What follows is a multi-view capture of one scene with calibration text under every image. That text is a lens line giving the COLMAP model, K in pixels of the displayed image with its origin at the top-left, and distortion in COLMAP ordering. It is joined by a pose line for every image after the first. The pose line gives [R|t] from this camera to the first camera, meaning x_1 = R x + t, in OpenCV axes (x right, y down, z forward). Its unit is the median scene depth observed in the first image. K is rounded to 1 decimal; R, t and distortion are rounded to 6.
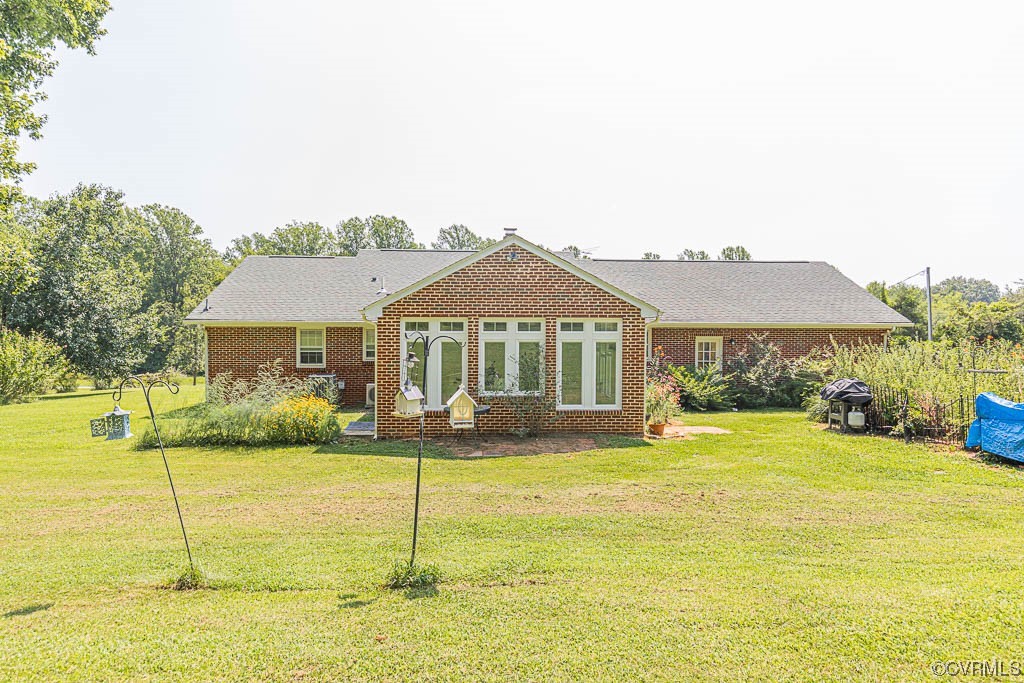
lens RADIAL K [[613.7, 0, 511.2], [0, 613.7, 336.5], [0, 0, 1]] dist [0.008338, -0.000184]
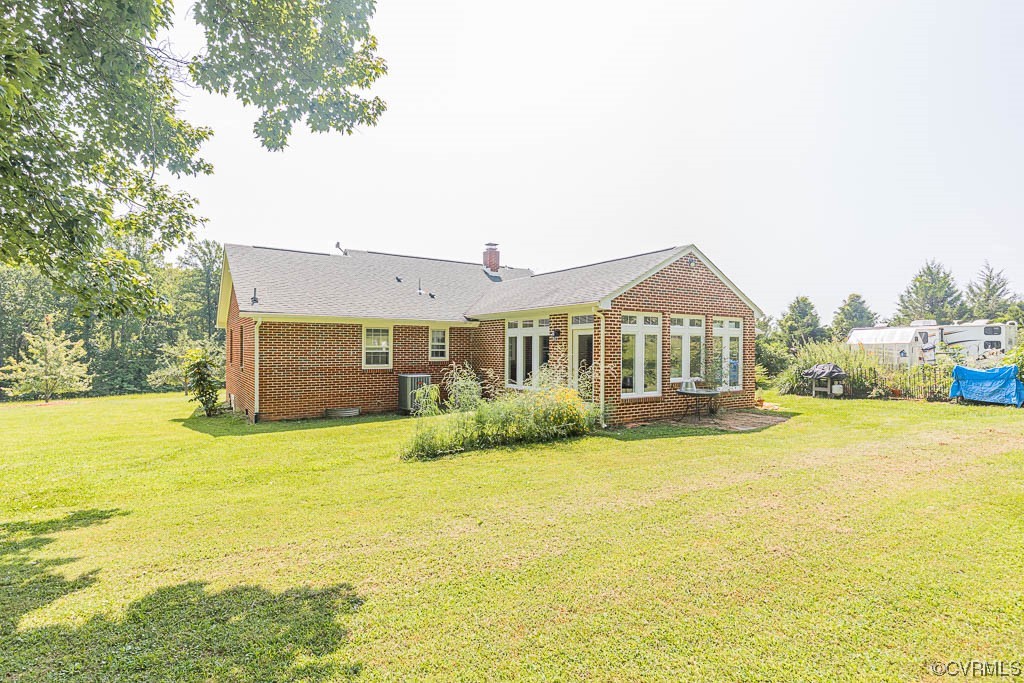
lens RADIAL K [[513.7, 0, 512.1], [0, 513.7, 344.4], [0, 0, 1]] dist [0.001982, 0.000341]
pose [[0.858983, 0.004097, 0.511988, -0.781342], [0.006301, 0.999808, -0.018573, 0.041786], [-0.511965, 0.019180, 0.858792, 0.324317]]
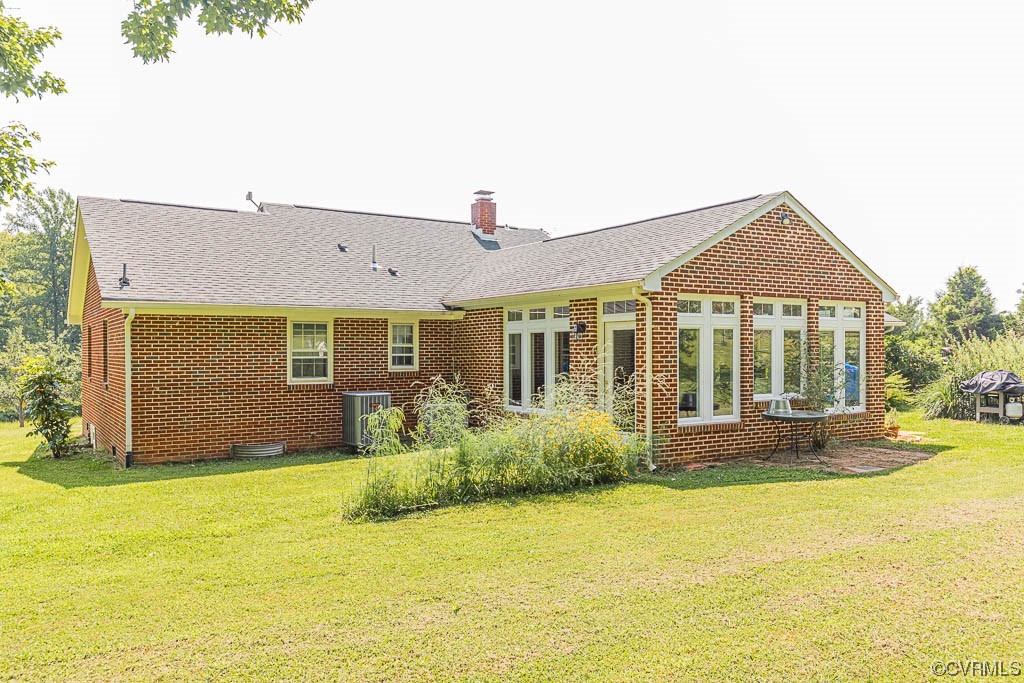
lens RADIAL K [[795.3, 0, 513.4], [0, 795.3, 344.6], [0, 0, 1]] dist [0.004099, -0.002508]
pose [[0.864191, -0.003253, 0.503154, -0.782978], [0.014615, 0.999719, -0.018639, 0.041226], [-0.502952, 0.023462, 0.863996, 0.300795]]
